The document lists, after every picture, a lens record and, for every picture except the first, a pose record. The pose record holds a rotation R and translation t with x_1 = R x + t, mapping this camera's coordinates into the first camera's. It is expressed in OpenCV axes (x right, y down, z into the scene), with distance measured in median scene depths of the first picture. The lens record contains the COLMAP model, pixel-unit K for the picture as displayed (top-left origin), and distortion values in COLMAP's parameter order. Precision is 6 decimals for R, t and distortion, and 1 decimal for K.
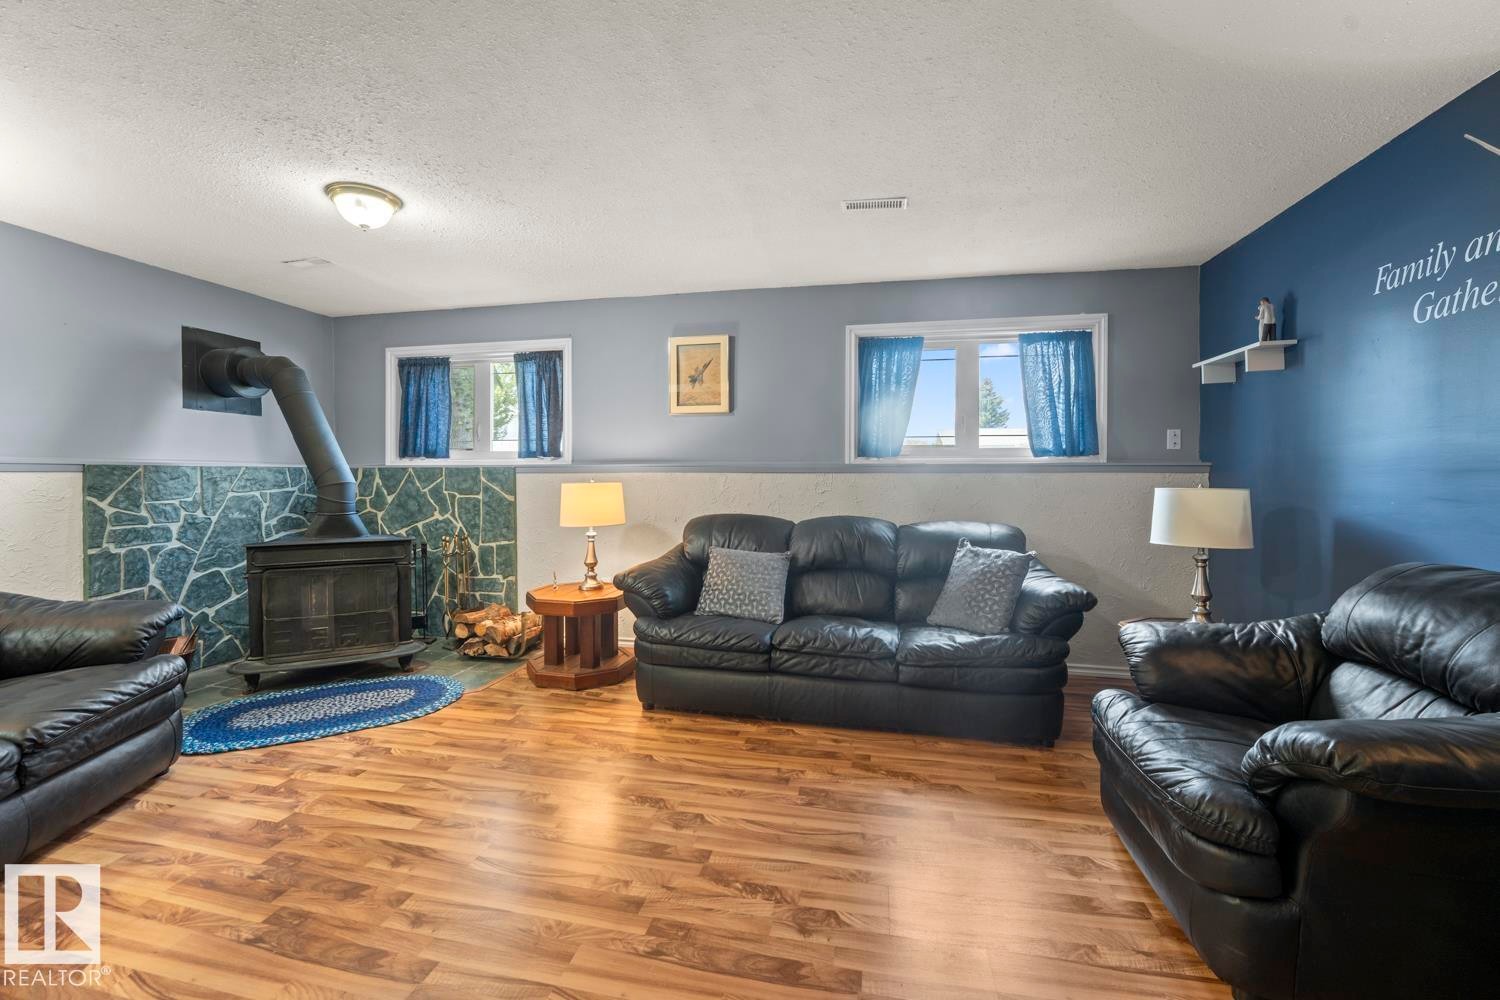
lens RADIAL K [[616.3, 0, 745.4], [0, 616.3, 482.3], [0, 0, 1]] dist [-0.026147, -0.000170]
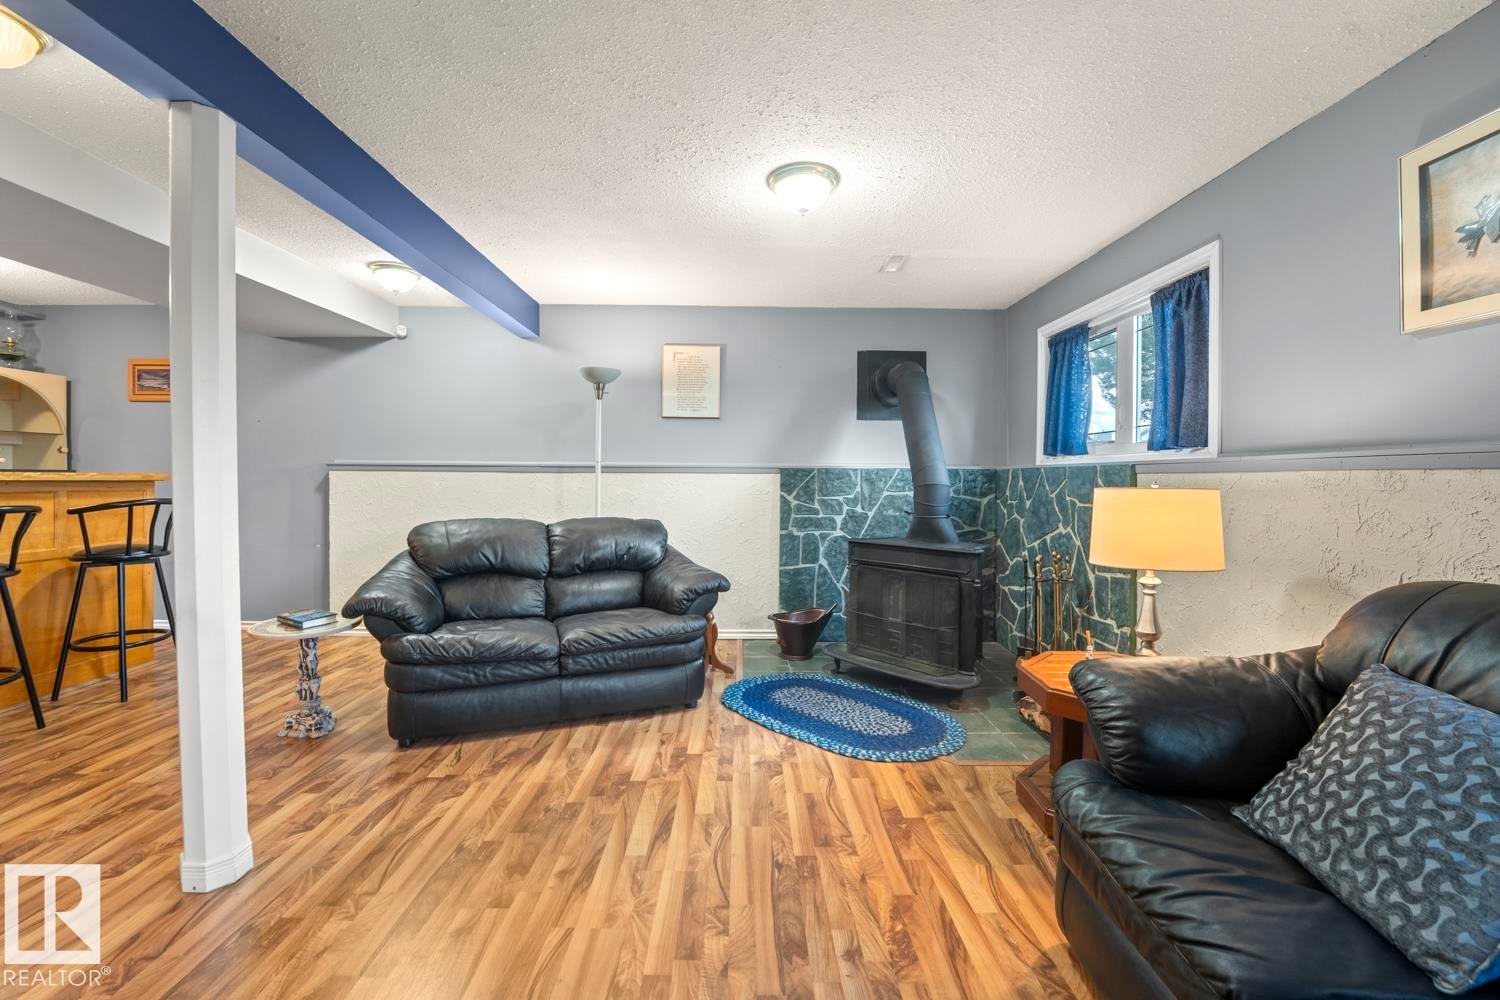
lens RADIAL K [[616.3, 0, 745.4], [0, 616.3, 482.3], [0, 0, 1]] dist [-0.026147, -0.000170]
pose [[0.211103, 0.010012, -0.977413, 0.223889], [-0.013881, 0.999877, 0.007244, -0.005570], [0.977365, 0.012038, 0.211216, 0.550009]]
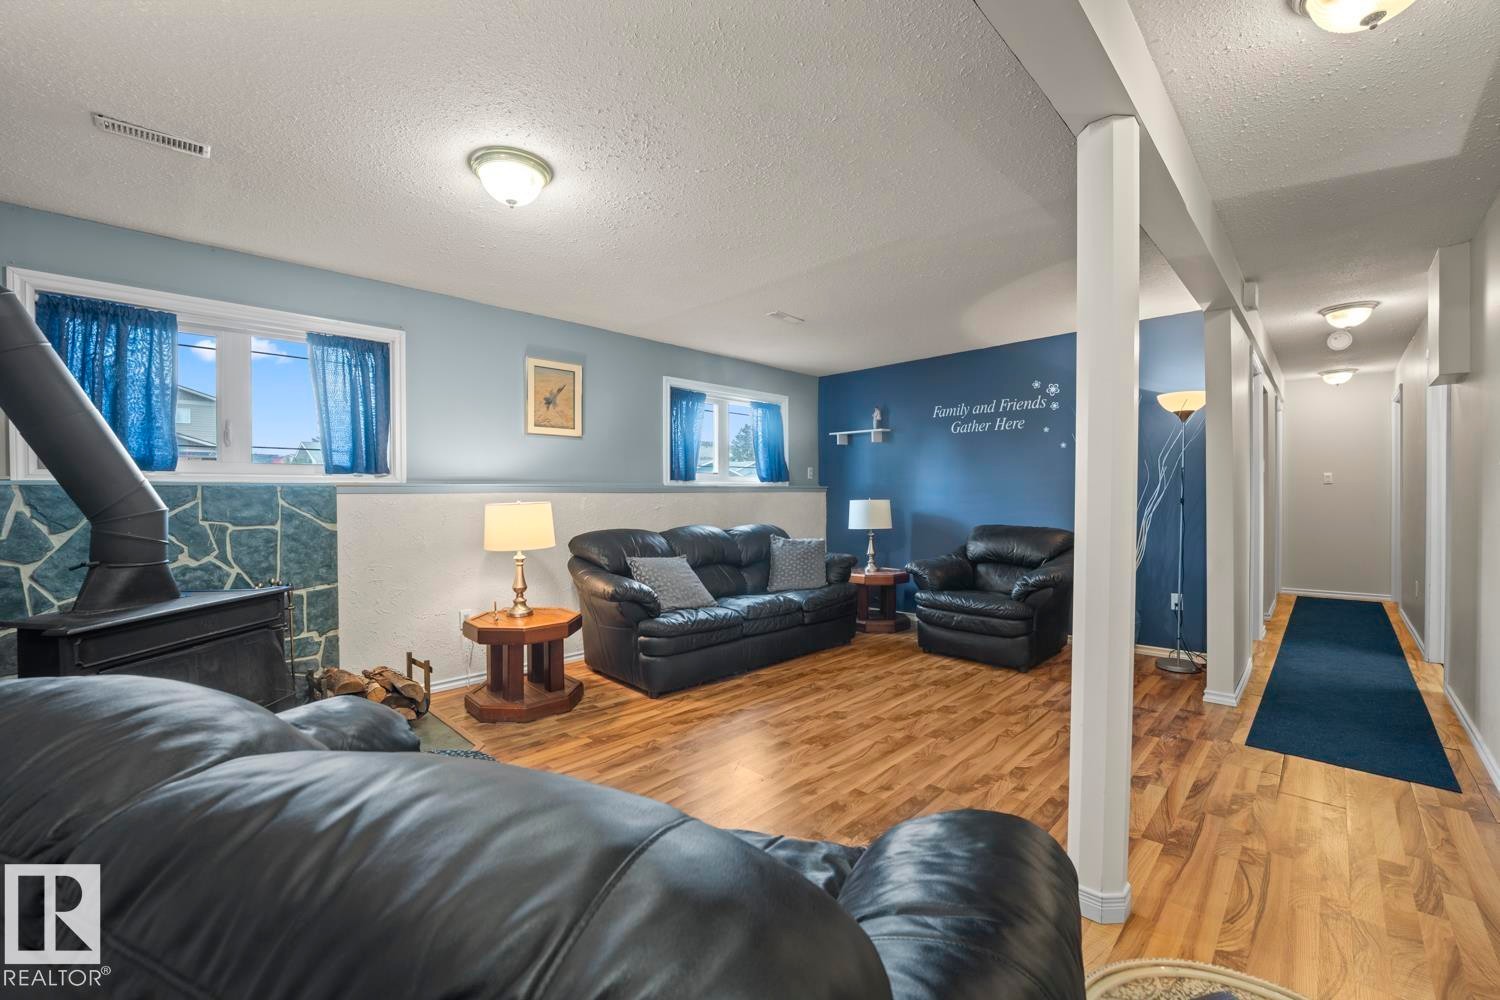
lens RADIAL K [[607.7, 0, 750.0], [0, 607.7, 500.0], [0, 0, 1]] dist [-0.021848, 0.000351]
pose [[0.535660, -0.012498, 0.844342, -0.895346], [0.013523, 0.999889, 0.006221, -0.006358], [-0.844326, 0.008086, 0.535769, 0.208488]]
